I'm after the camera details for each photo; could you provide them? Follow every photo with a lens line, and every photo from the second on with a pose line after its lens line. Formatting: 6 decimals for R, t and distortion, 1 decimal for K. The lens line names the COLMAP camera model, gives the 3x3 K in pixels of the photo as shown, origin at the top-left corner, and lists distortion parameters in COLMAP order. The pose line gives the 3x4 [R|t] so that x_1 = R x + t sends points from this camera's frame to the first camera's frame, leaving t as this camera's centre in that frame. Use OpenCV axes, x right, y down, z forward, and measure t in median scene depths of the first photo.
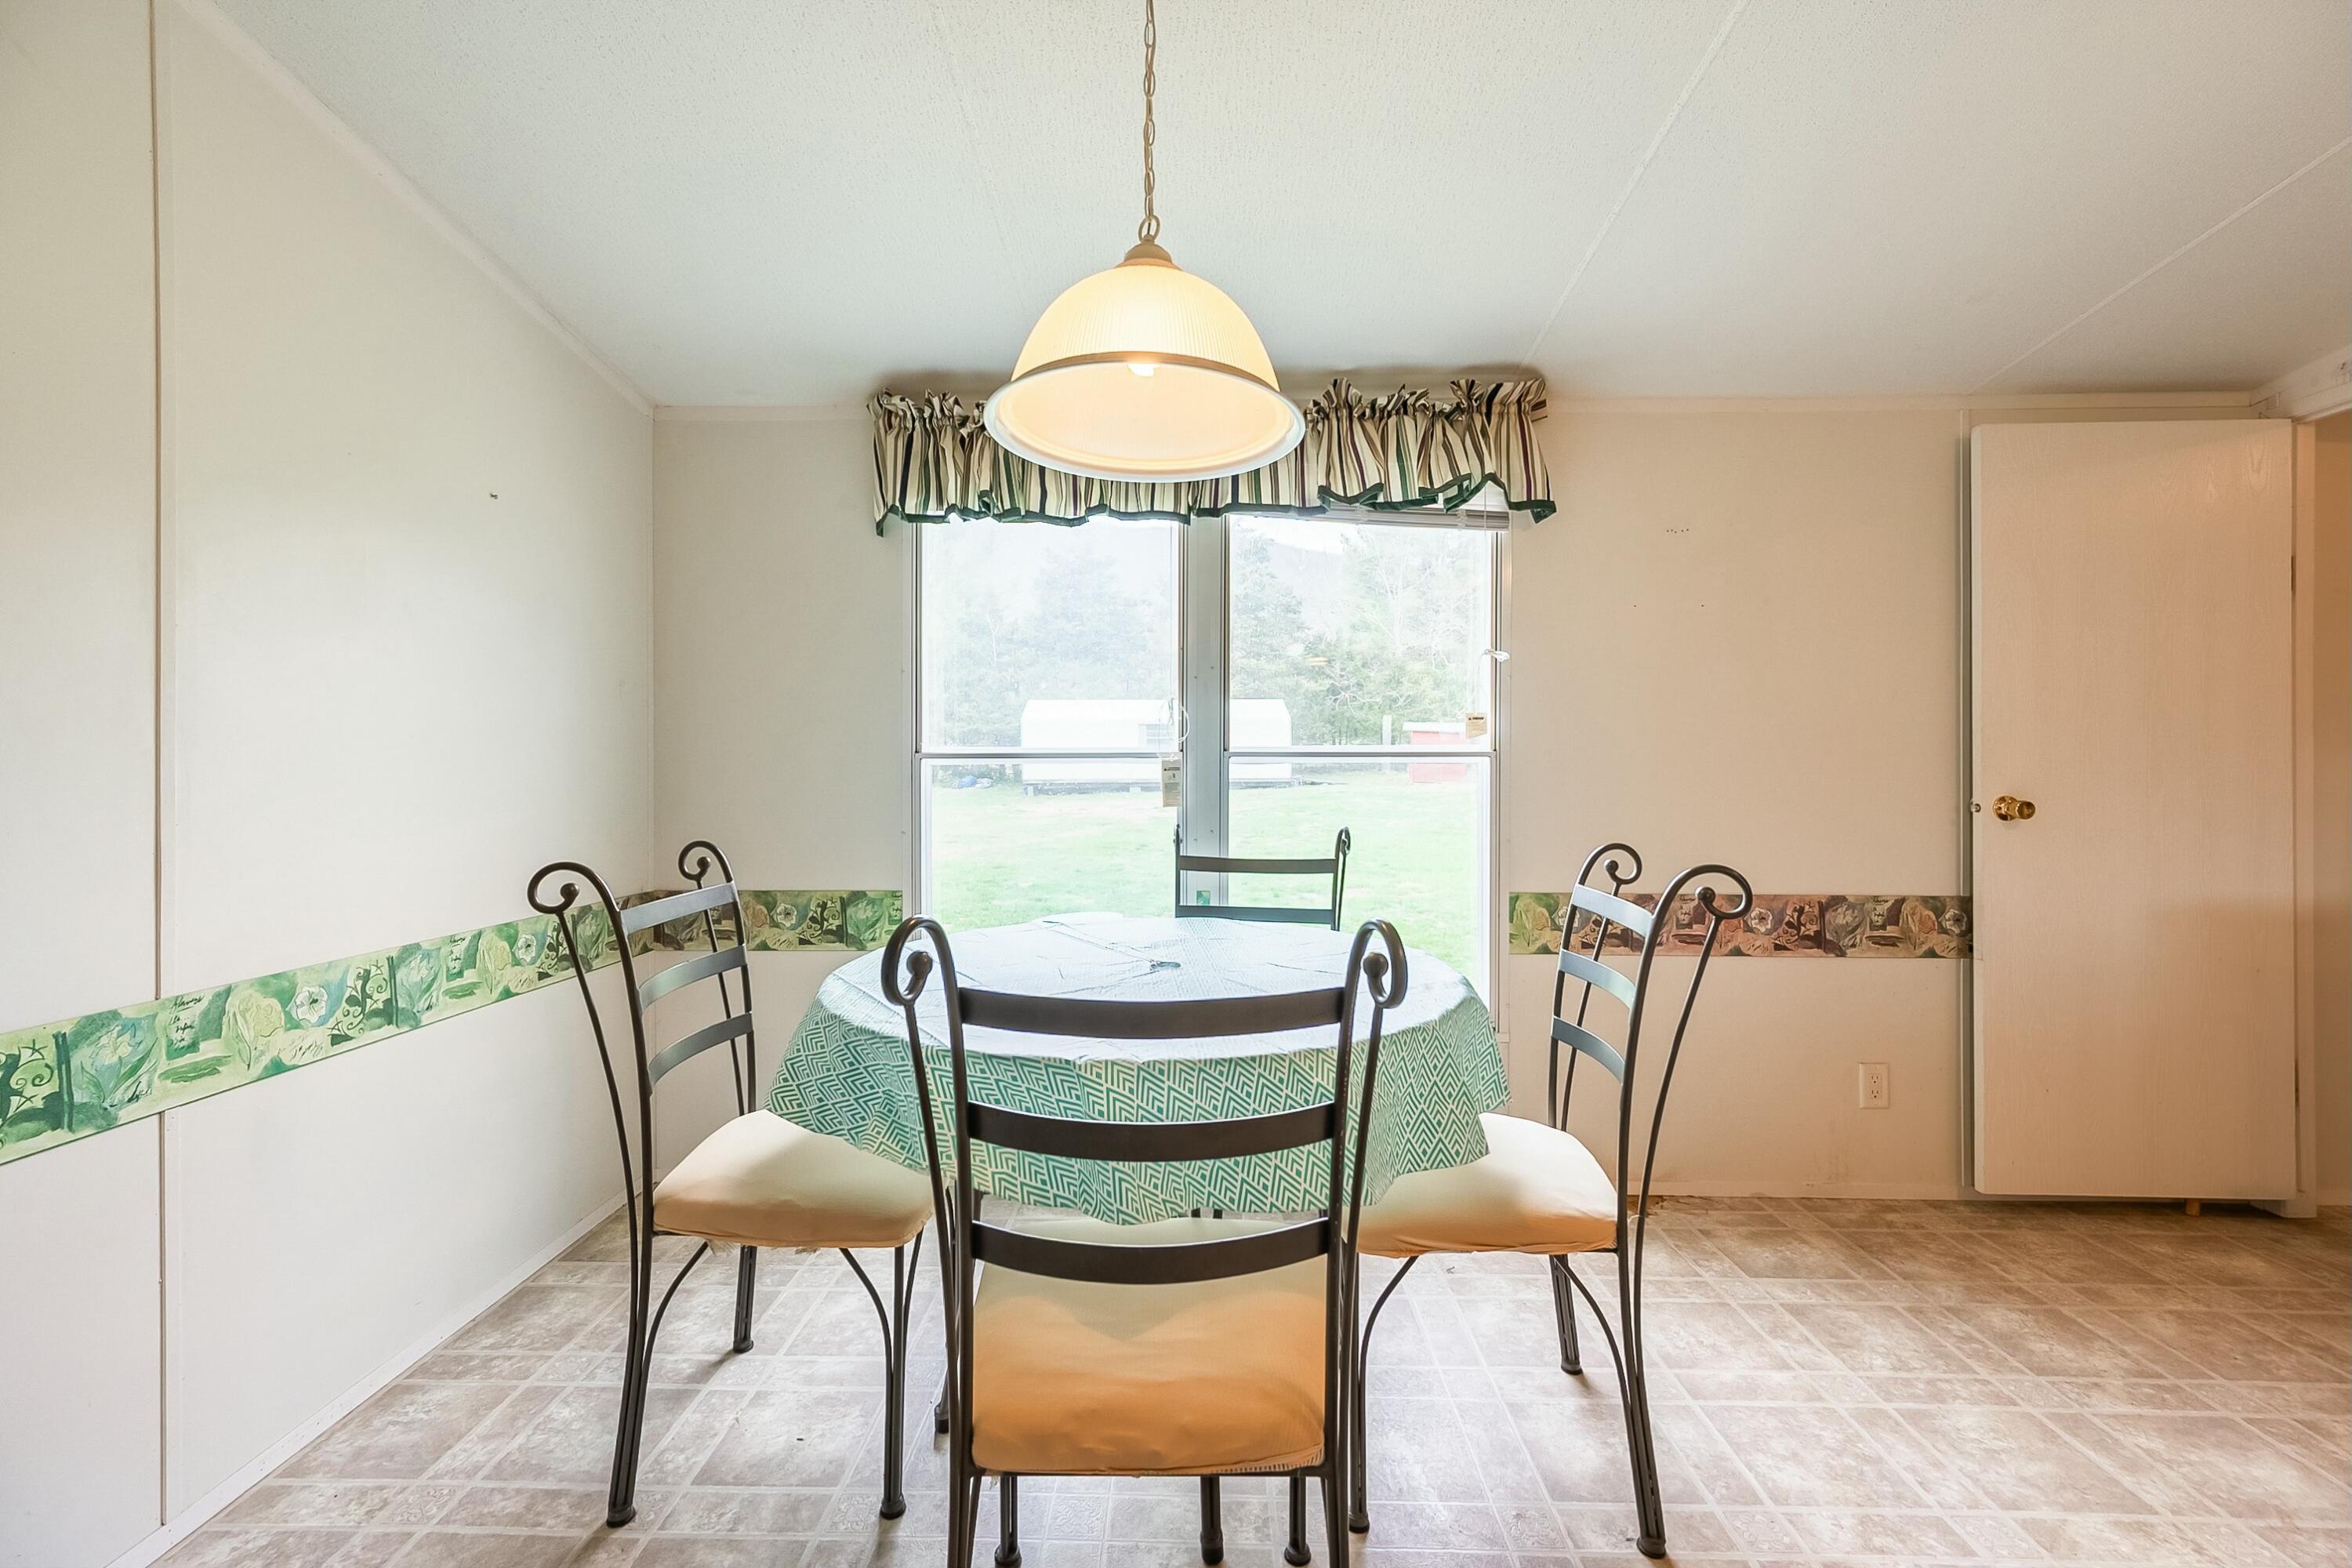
lens RADIAL K [[950.4, 0, 1183.0], [0, 950.4, 763.6], [0, 0, 1]] dist [0.002197, 0.000686]
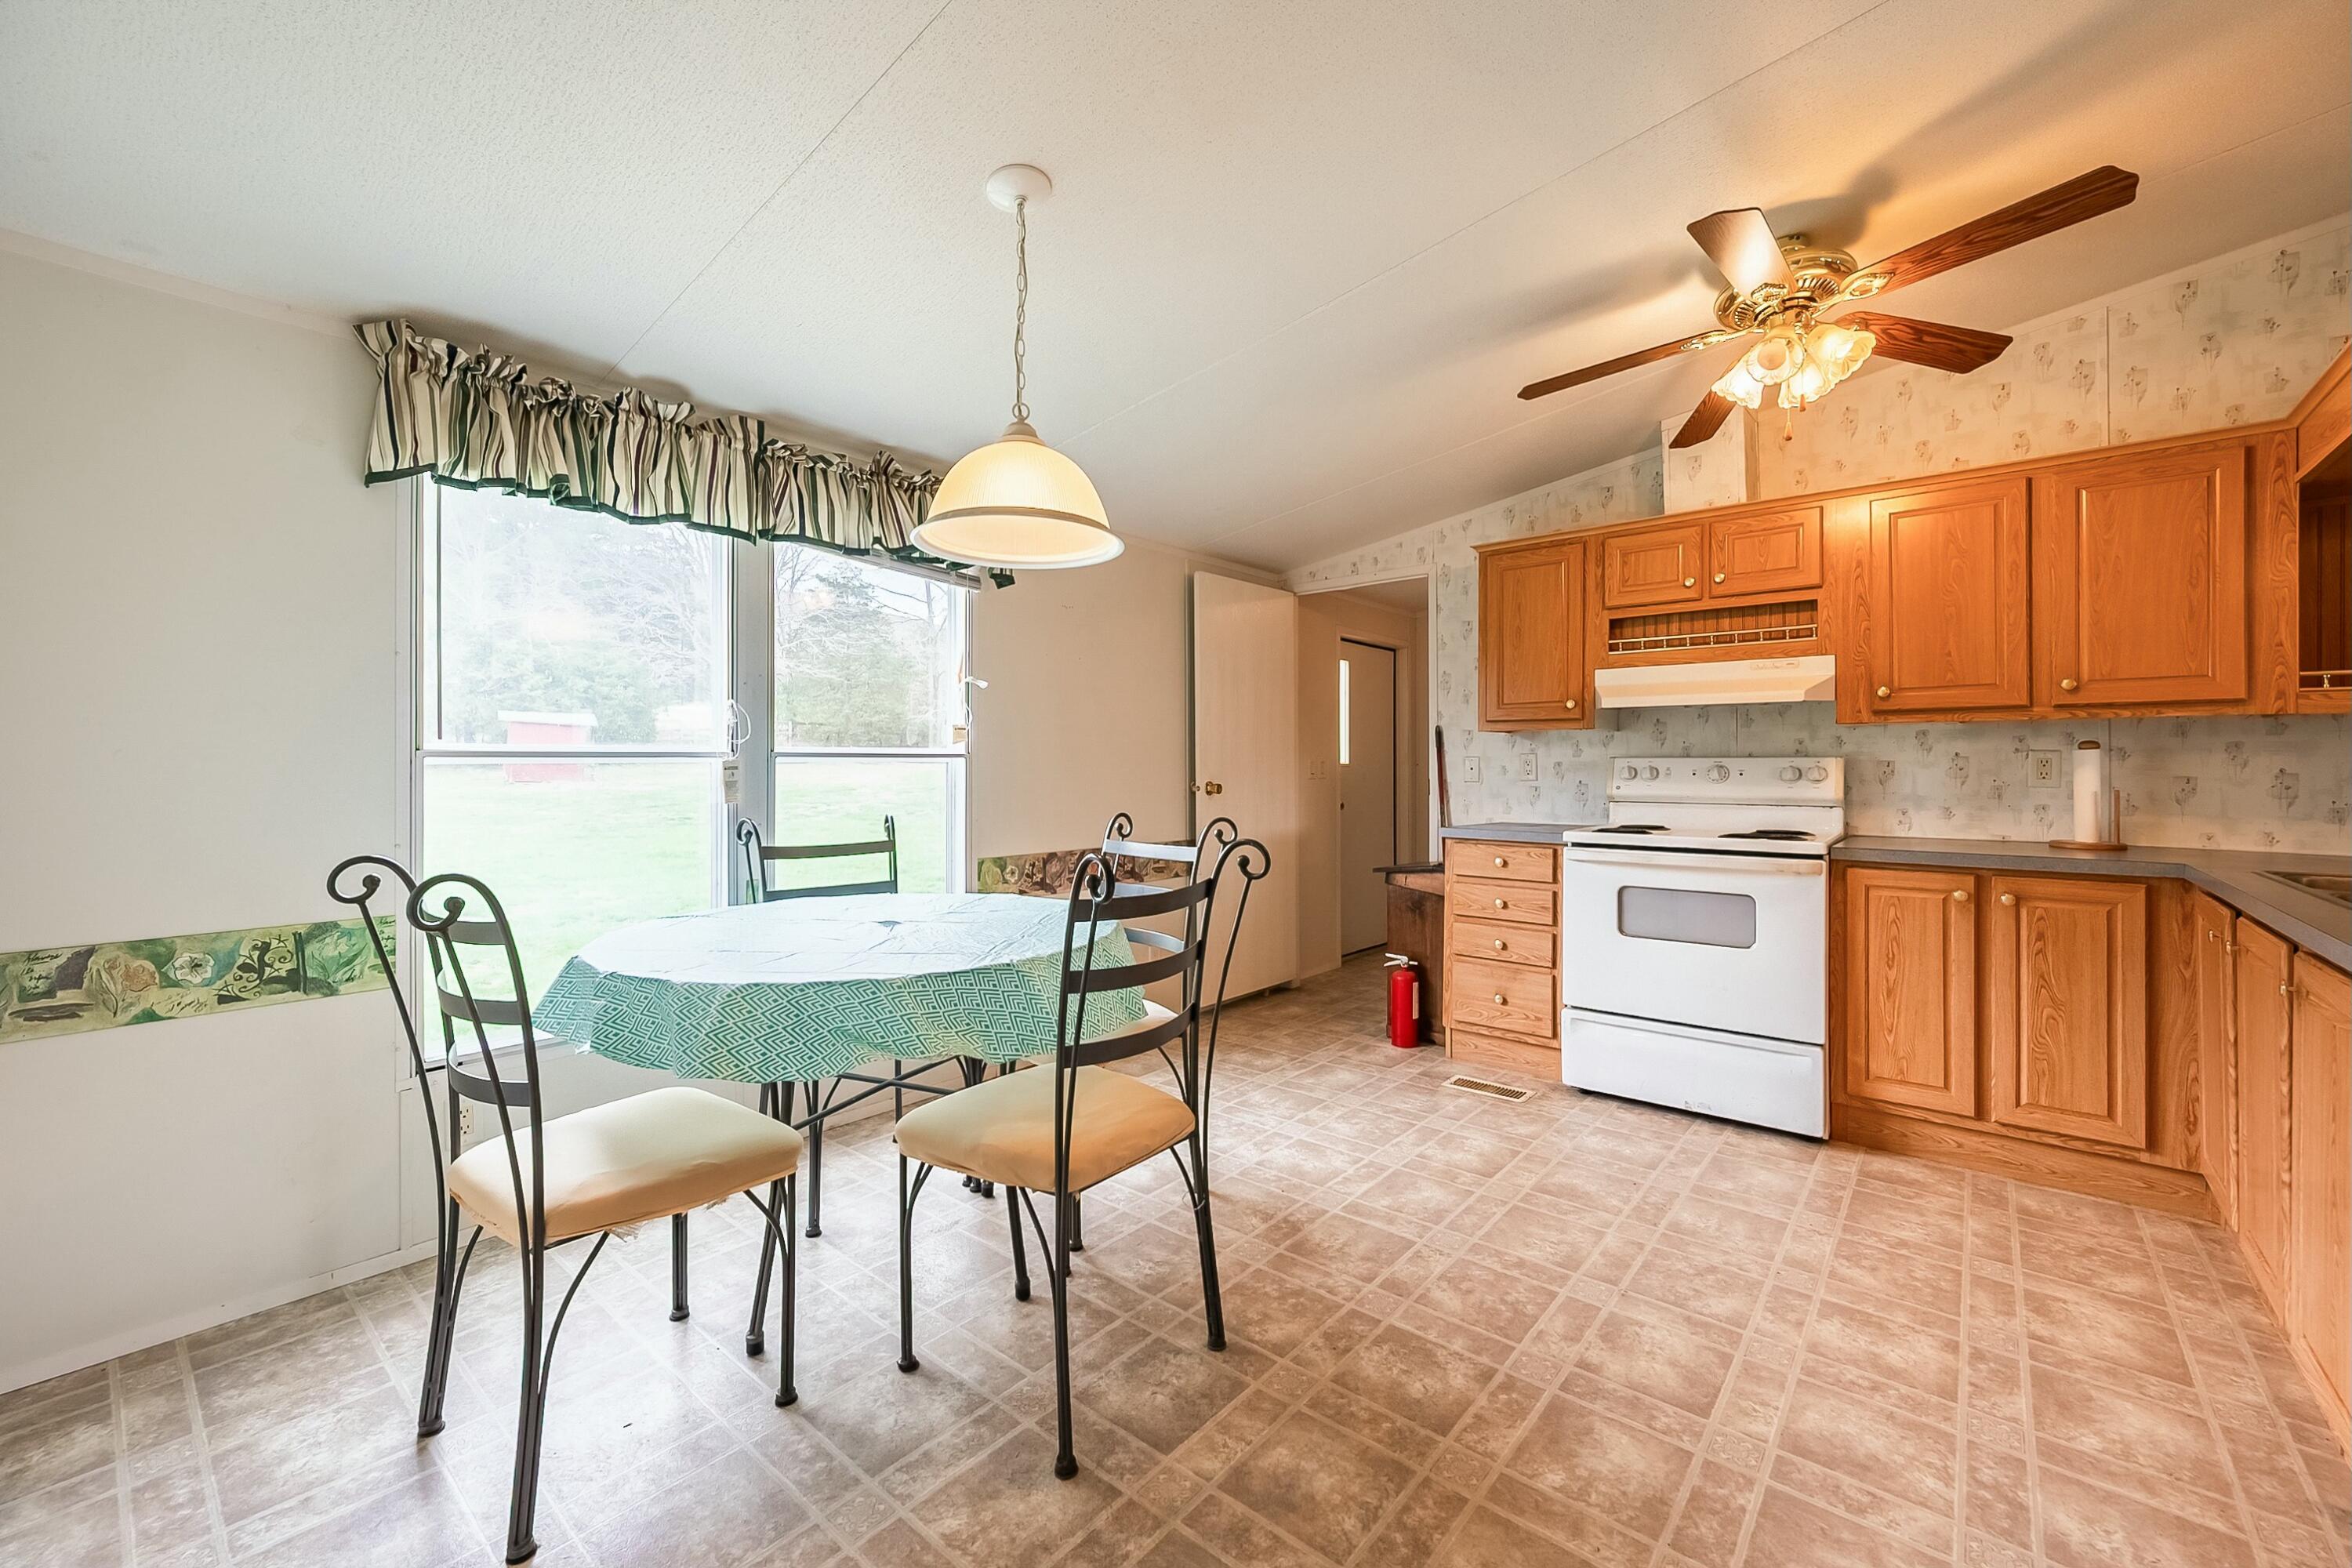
lens RADIAL K [[950.4, 0, 1177.7], [0, 950.4, 763.3], [0, 0, 1]] dist [0.002197, 0.000686]
pose [[0.628442, 0.000361, 0.777856, -0.576873], [-0.003810, 0.999989, 0.002614, -0.005243], [-0.777847, -0.004607, 0.628437, -0.074366]]
